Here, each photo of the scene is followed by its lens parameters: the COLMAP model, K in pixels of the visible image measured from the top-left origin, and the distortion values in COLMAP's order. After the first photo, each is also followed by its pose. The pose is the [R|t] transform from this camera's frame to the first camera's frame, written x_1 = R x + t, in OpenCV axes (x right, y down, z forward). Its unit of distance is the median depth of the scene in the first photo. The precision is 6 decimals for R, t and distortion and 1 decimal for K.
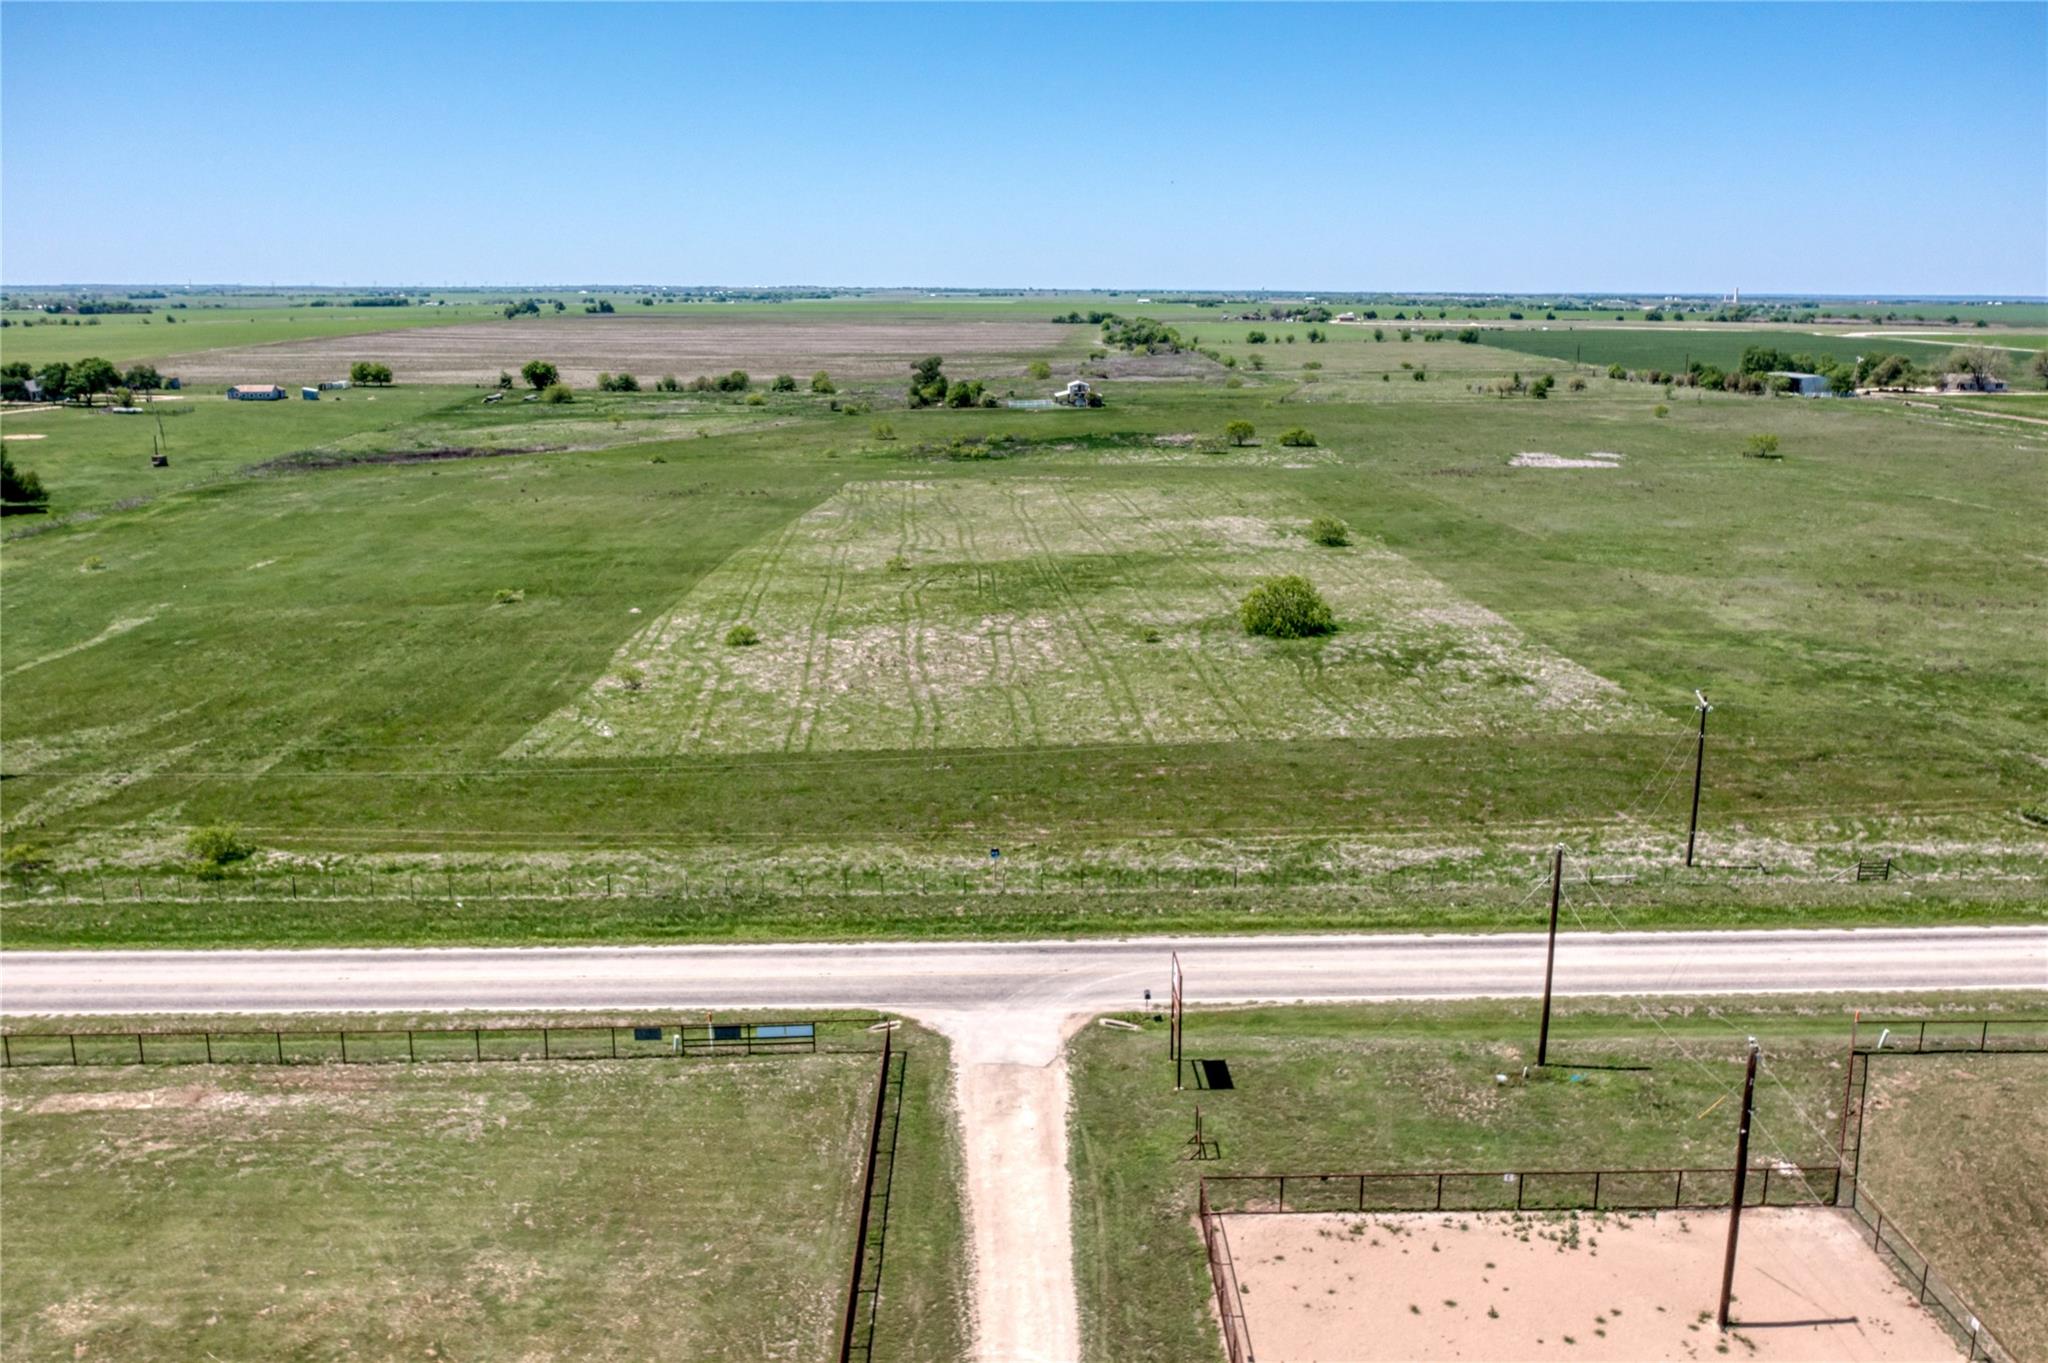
lens RADIAL K [[1655.9, 0, 1024.0], [0, 1655.9, 681.5], [0, 0, 1]] dist [-0.022746, 0.001765]
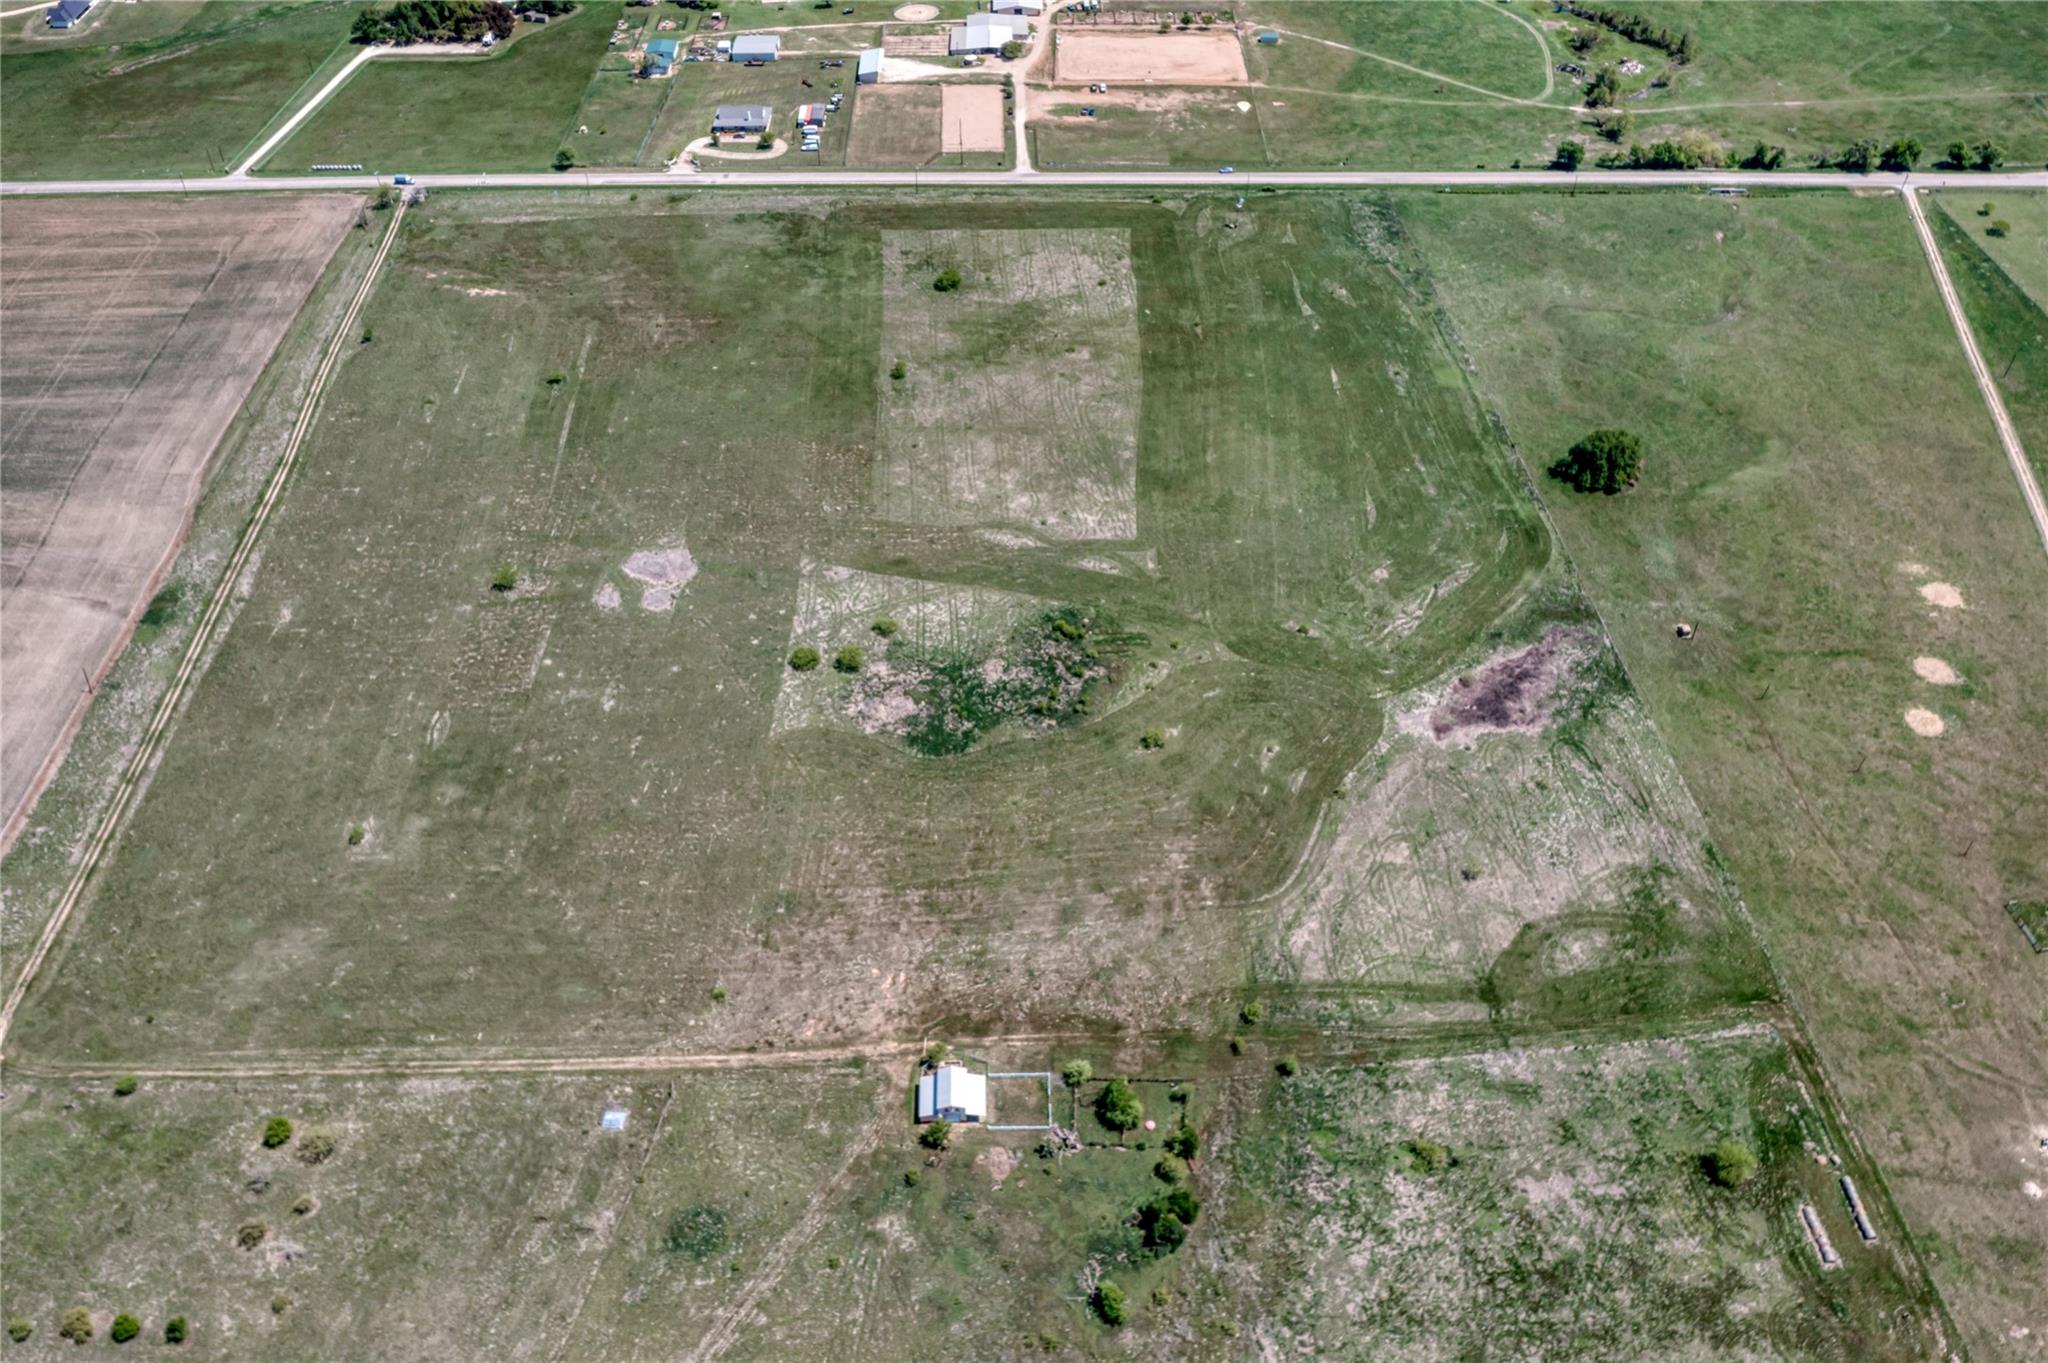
lens RADIAL K [[1655.9, 0, 1024.0], [0, 1655.9, 681.5], [0, 0, 1]] dist [-0.022746, 0.001765]
pose [[-0.999959, 0.008977, 0.000752, 0.004287], [0.005478, 0.539727, 0.841822, -3.881646], [0.007152, 0.841792, -0.539754, 5.523332]]
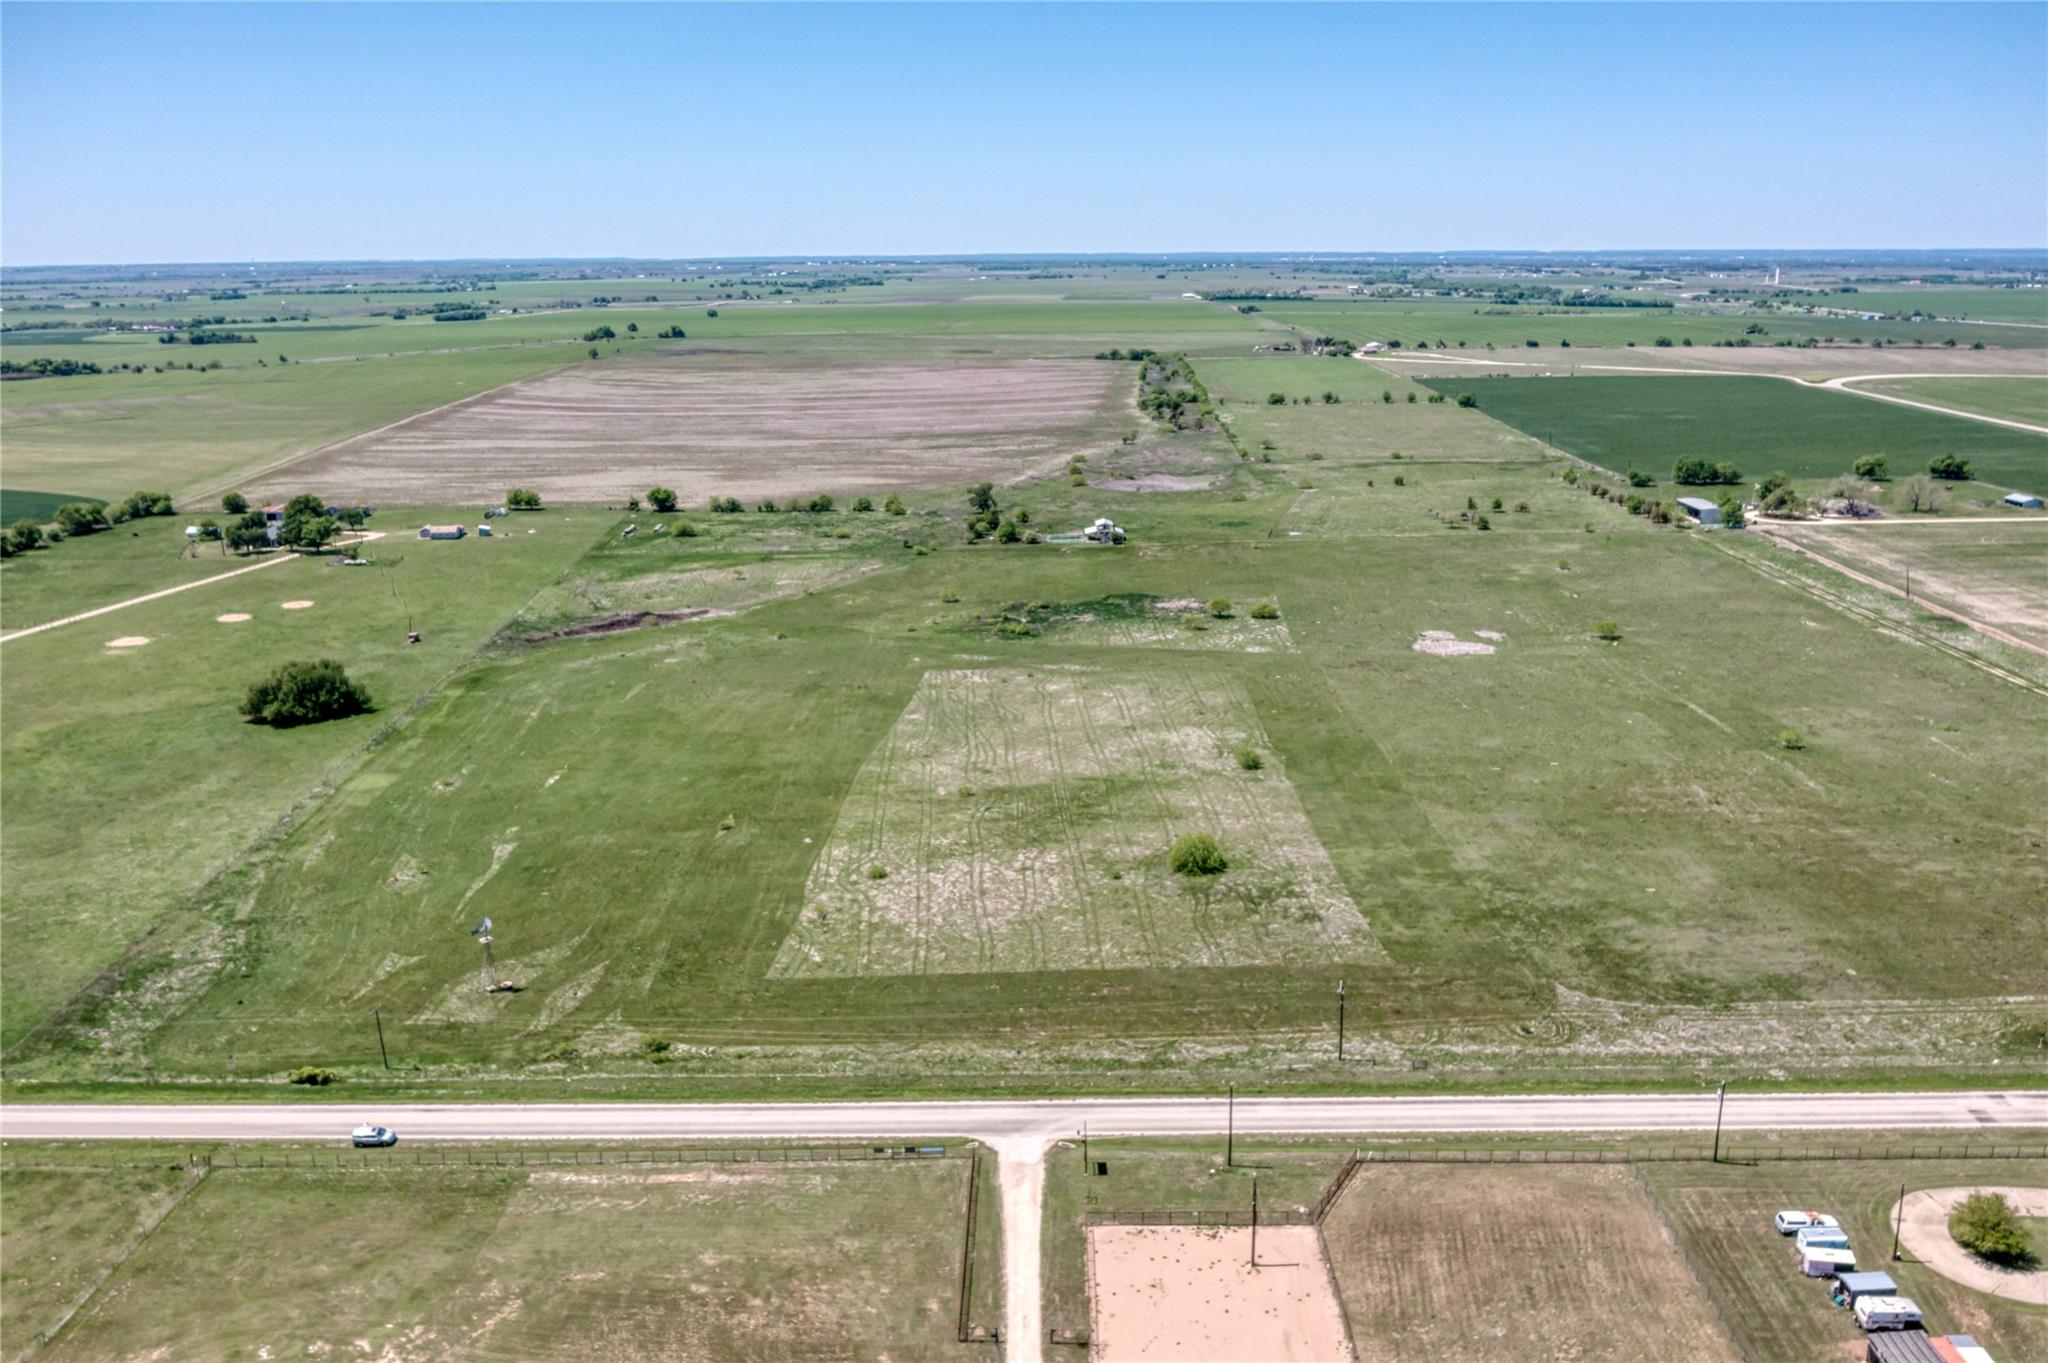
lens RADIAL K [[1655.9, 0, 1024.0], [0, 1655.9, 681.5], [0, 0, 1]] dist [-0.022746, 0.001765]
pose [[0.999485, -0.003681, -0.031865, 0.055572], [0.004353, 0.999769, 0.021047, -0.396291], [0.031780, -0.021175, 0.999271, -1.072609]]
